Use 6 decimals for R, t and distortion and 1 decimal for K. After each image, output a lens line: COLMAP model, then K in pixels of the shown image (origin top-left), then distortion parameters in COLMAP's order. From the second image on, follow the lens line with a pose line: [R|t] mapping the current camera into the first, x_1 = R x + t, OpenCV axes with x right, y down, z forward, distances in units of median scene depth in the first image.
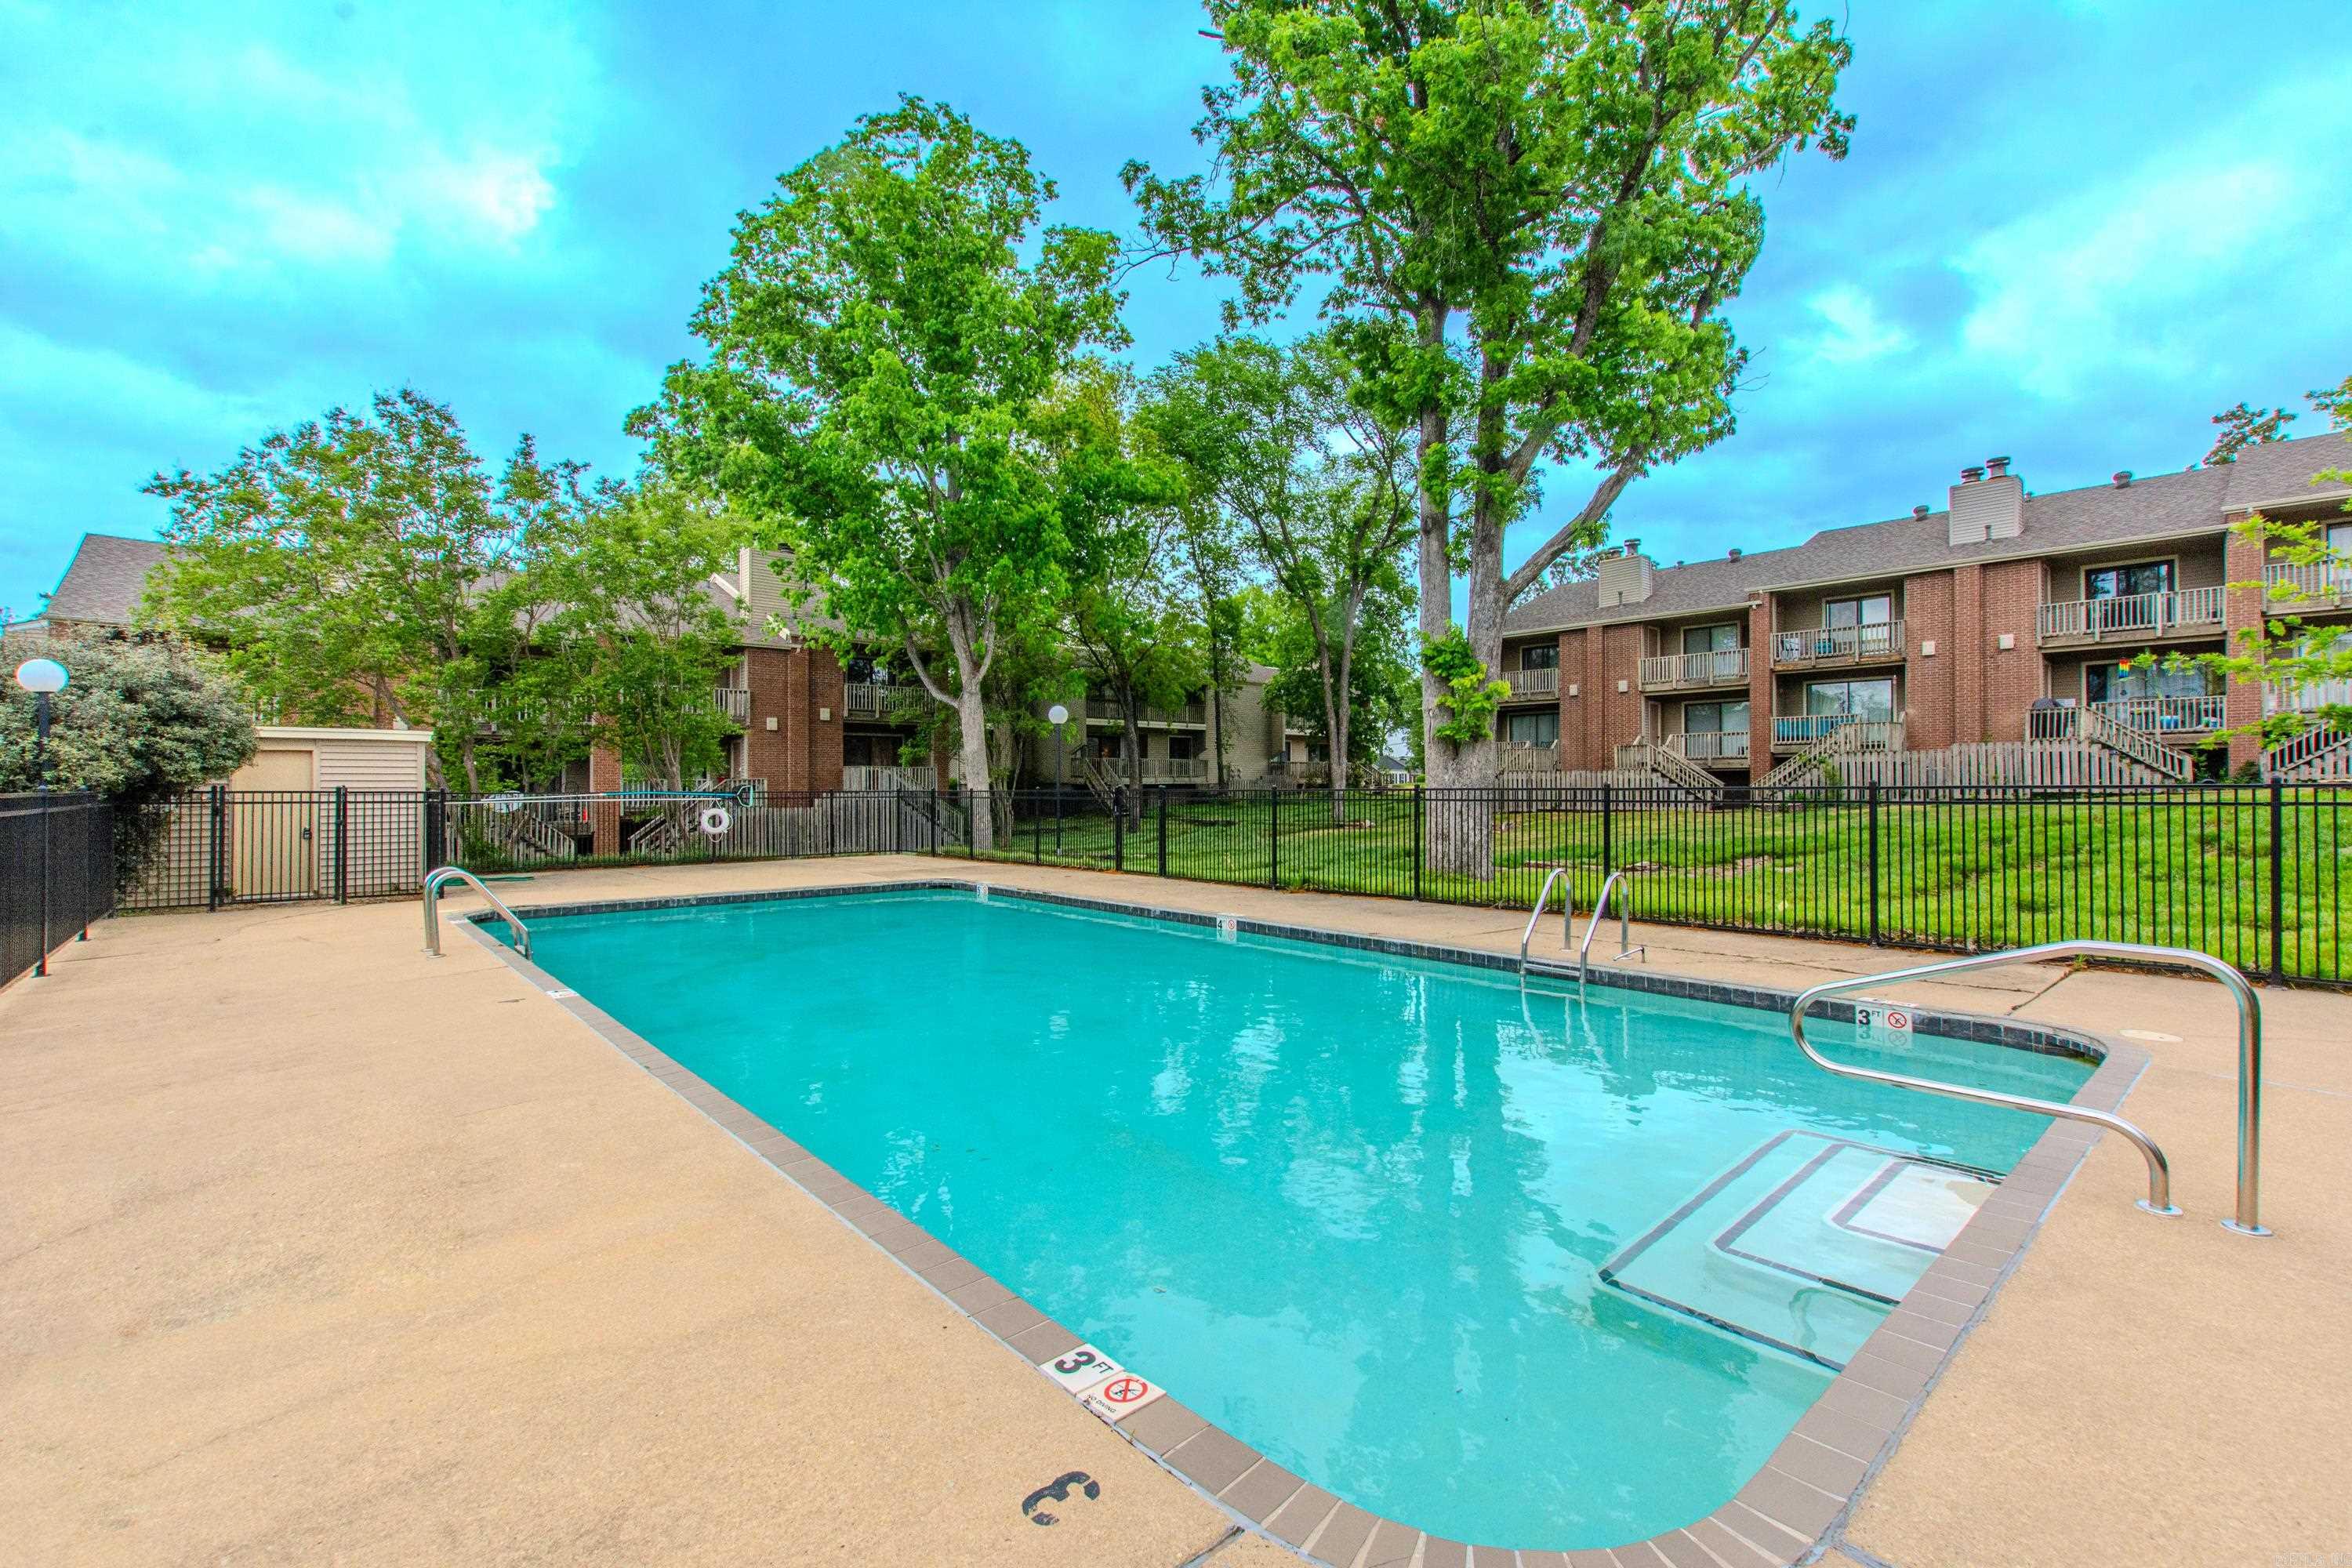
lens RADIAL K [[1041.8, 0, 1194.1], [0, 1041.8, 778.6], [0, 0, 1]] dist [0.003867, 0.000247]
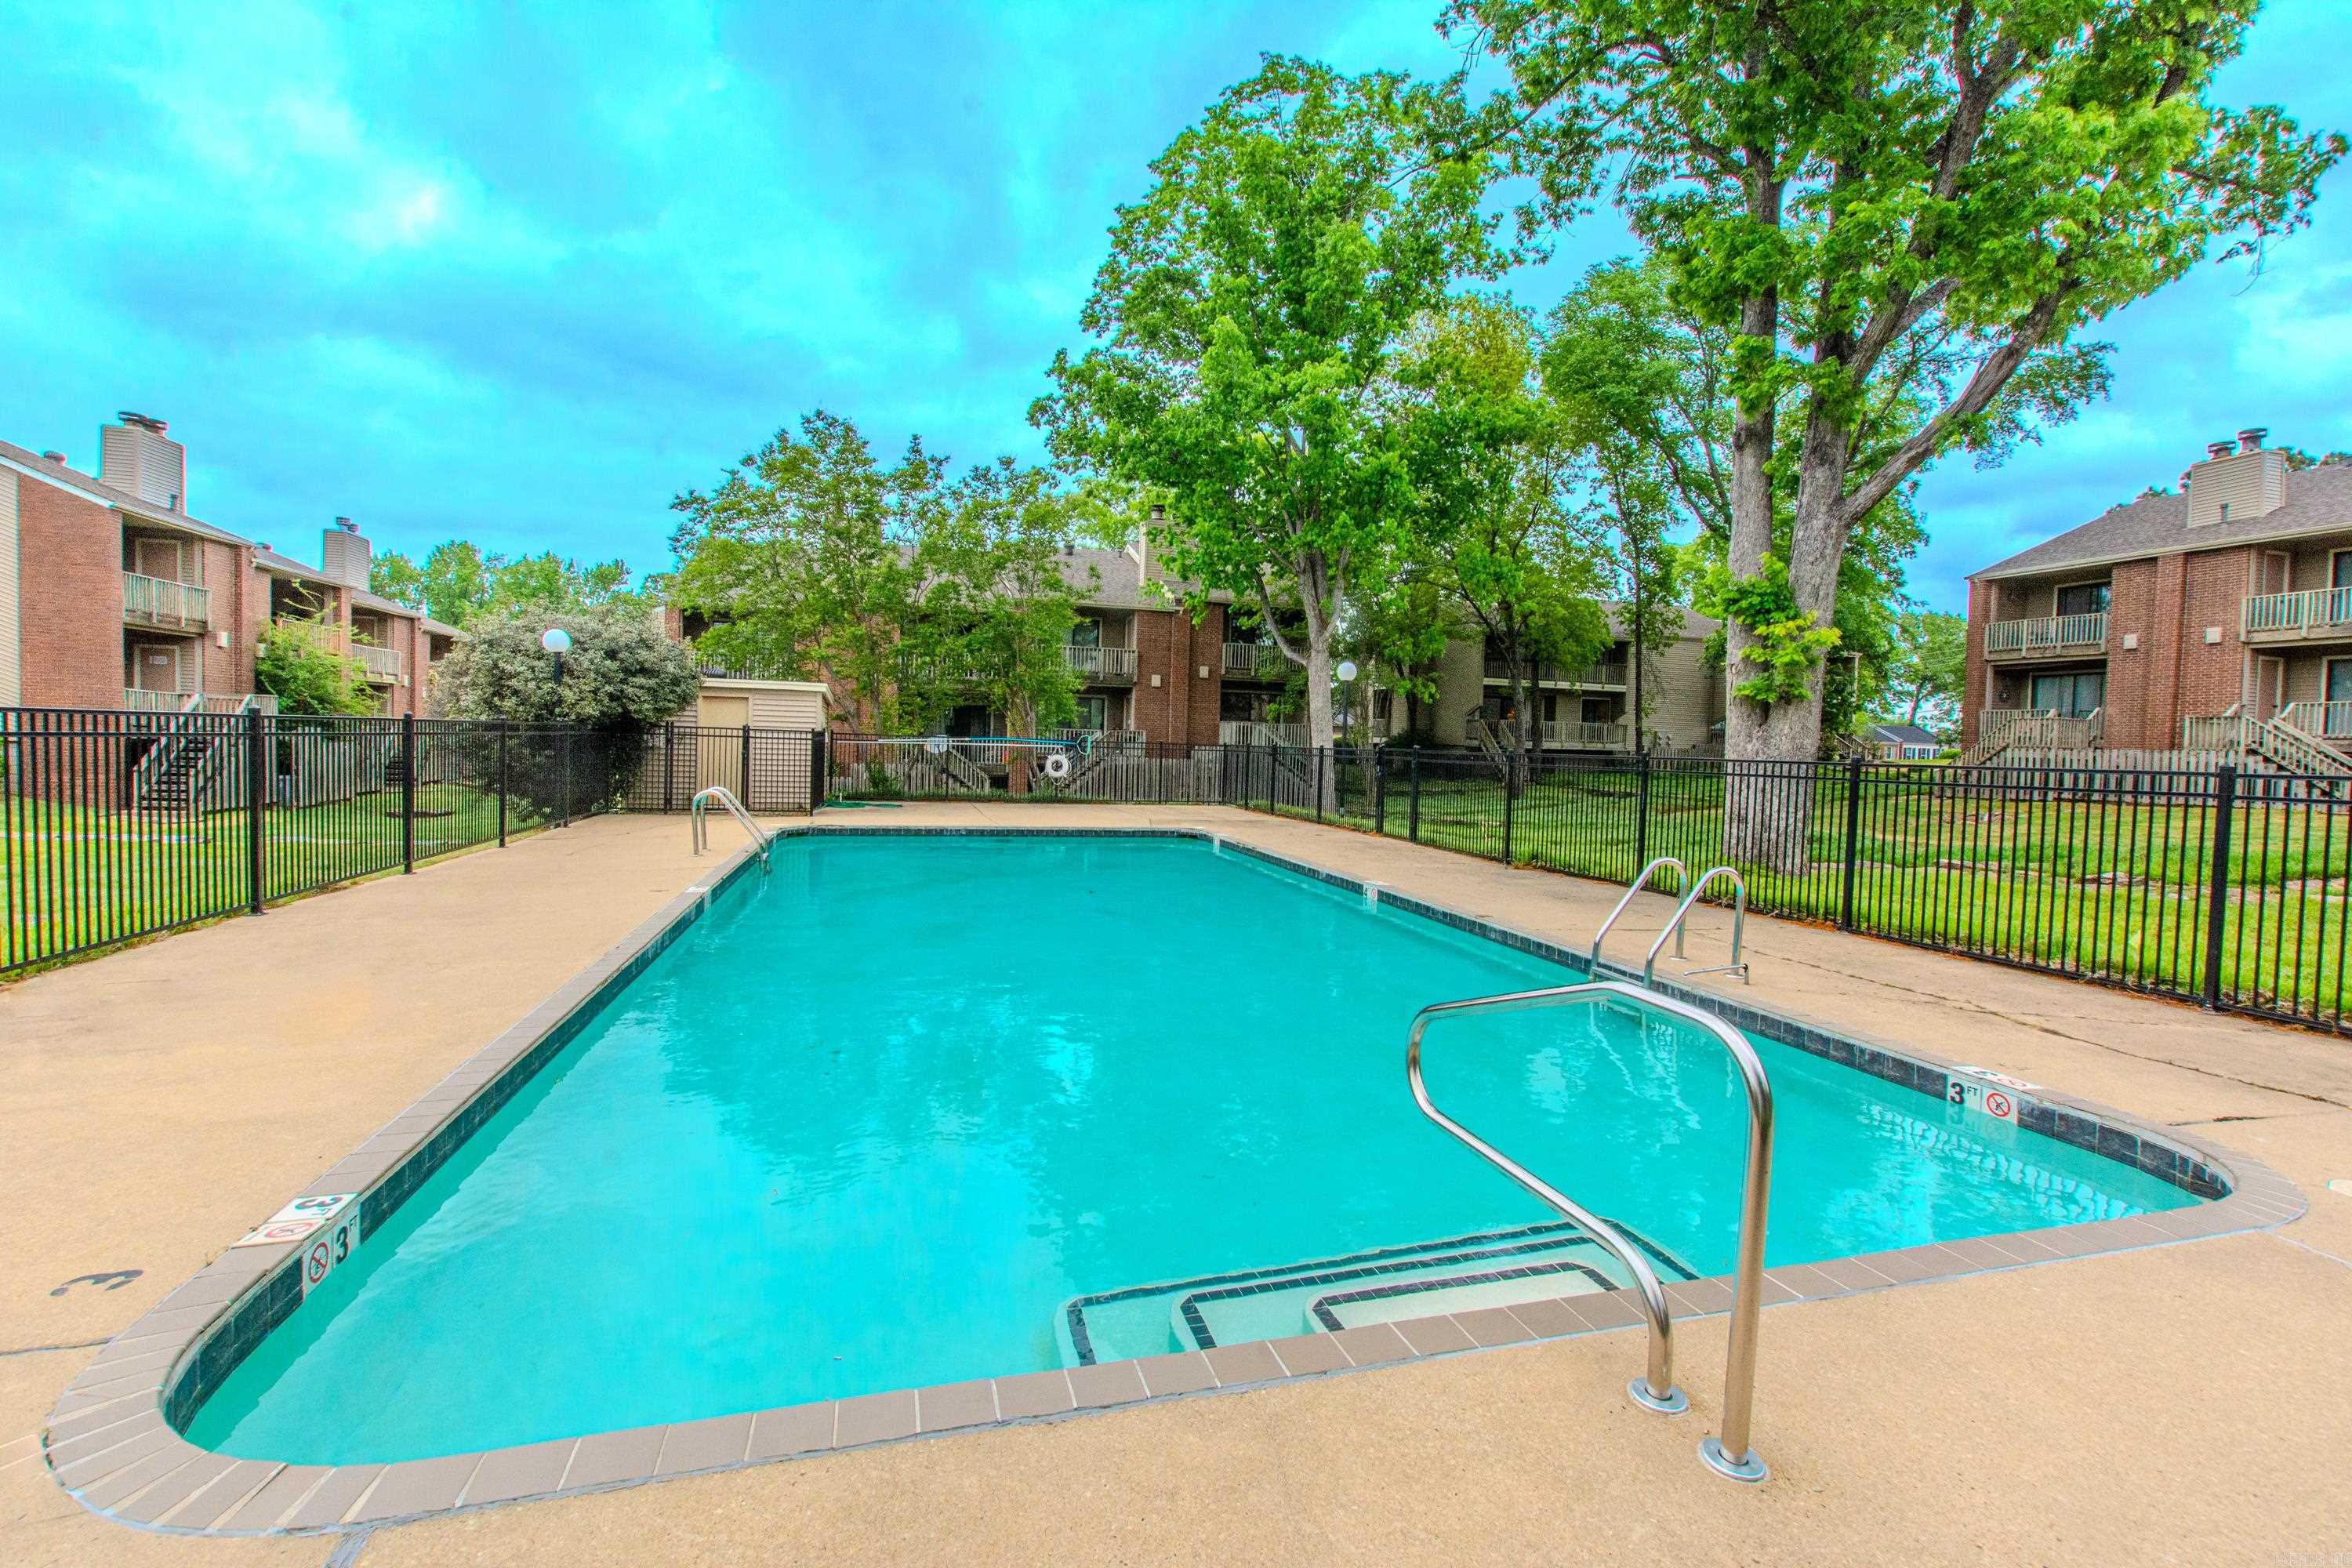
lens RADIAL K [[1038.6, 0, 1177.6], [0, 1038.6, 783.5], [0, 0, 1]] dist [0.000561, -0.000313]
pose [[0.897192, 0.048200, -0.439003, 0.158287], [-0.029584, 0.998353, 0.049152, 0.000549], [0.440649, -0.031111, 0.897140, 0.050255]]
